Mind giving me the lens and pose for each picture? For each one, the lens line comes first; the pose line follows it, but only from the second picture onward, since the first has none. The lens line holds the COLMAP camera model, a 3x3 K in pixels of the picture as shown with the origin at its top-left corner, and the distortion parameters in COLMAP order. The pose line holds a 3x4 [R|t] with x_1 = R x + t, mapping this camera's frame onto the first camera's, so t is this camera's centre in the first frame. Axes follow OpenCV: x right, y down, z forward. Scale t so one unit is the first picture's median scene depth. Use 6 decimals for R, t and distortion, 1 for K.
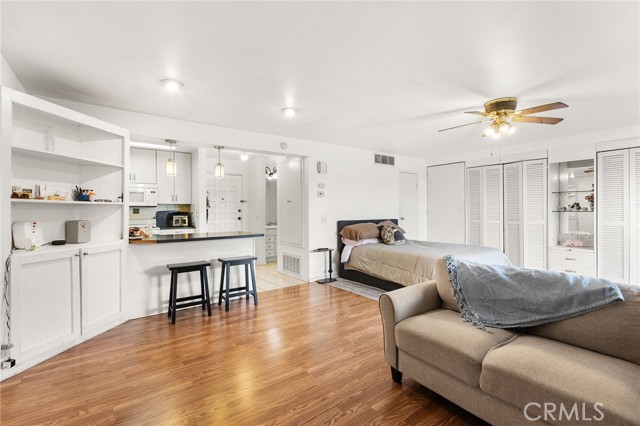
lens RADIAL K [[295.1, 0, 329.6], [0, 295.1, 207.0], [0, 0, 1]] dist [-0.000820, 0.000210]
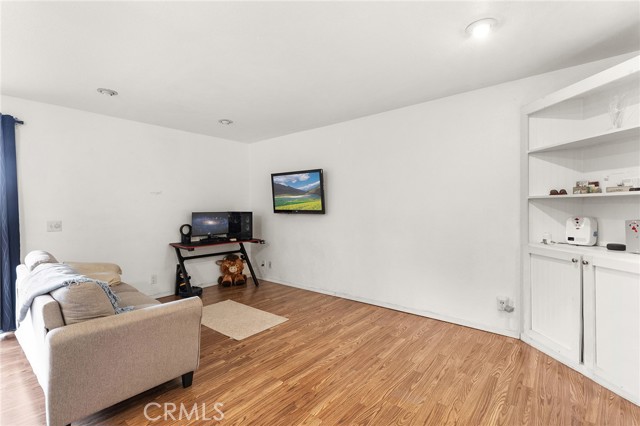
lens RADIAL K [[287.3, 0, 321.5], [0, 287.3, 211.9], [0, 0, 1]] dist [-0.000477, 0.000057]
pose [[-0.976489, 0.015889, -0.214979, -0.005587], [0.016406, 0.999865, -0.000622, 0.011764], [0.214941, -0.004134, -0.976618, 1.091615]]
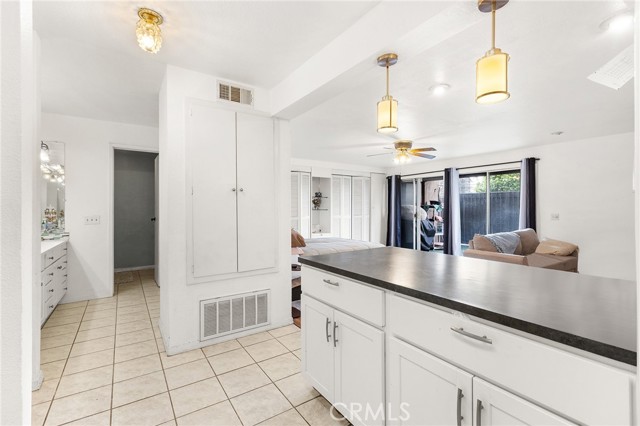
lens RADIAL K [[287.3, 0, 321.5], [0, 287.3, 211.9], [0, 0, 1]] dist [-0.000477, 0.000057]
pose [[0.062785, -0.008679, 0.997989, -0.844873], [-0.010340, 0.999903, 0.009347, 0.015188], [-0.997974, -0.010906, 0.062689, 1.136922]]
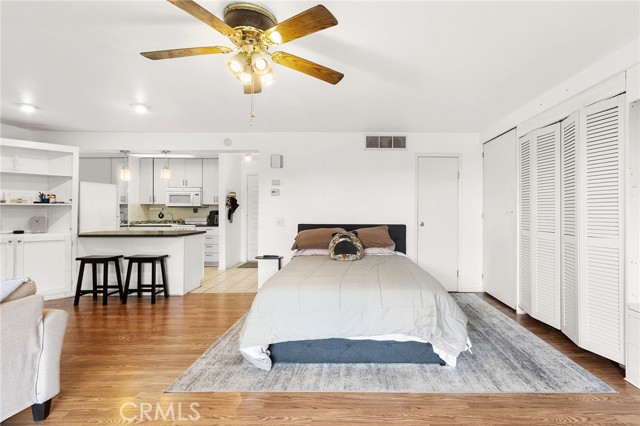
lens RADIAL K [[306.6, 0, 348.5], [0, 306.6, 204.4], [0, 0, 1]] dist [0.002497, 0.000048]
pose [[0.796634, -0.004097, -0.604449, 0.889650], [0.000342, 0.999980, -0.006329, -0.003272], [0.604462, 0.004835, 0.796619, 0.542125]]
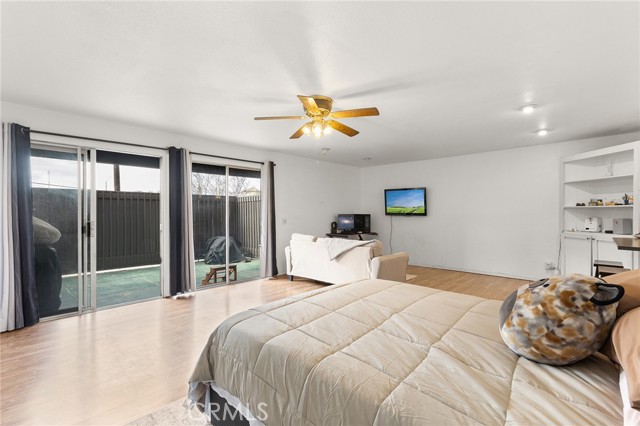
lens RADIAL K [[288.3, 0, 320.2], [0, 288.3, 215.1], [0, 0, 1]] dist [0.000927, 0.000147]
pose [[-0.989350, 0.008888, -0.145282, 0.586240], [0.009310, 0.999954, -0.002231, 0.013071], [0.145256, -0.003559, -0.989388, 1.607174]]
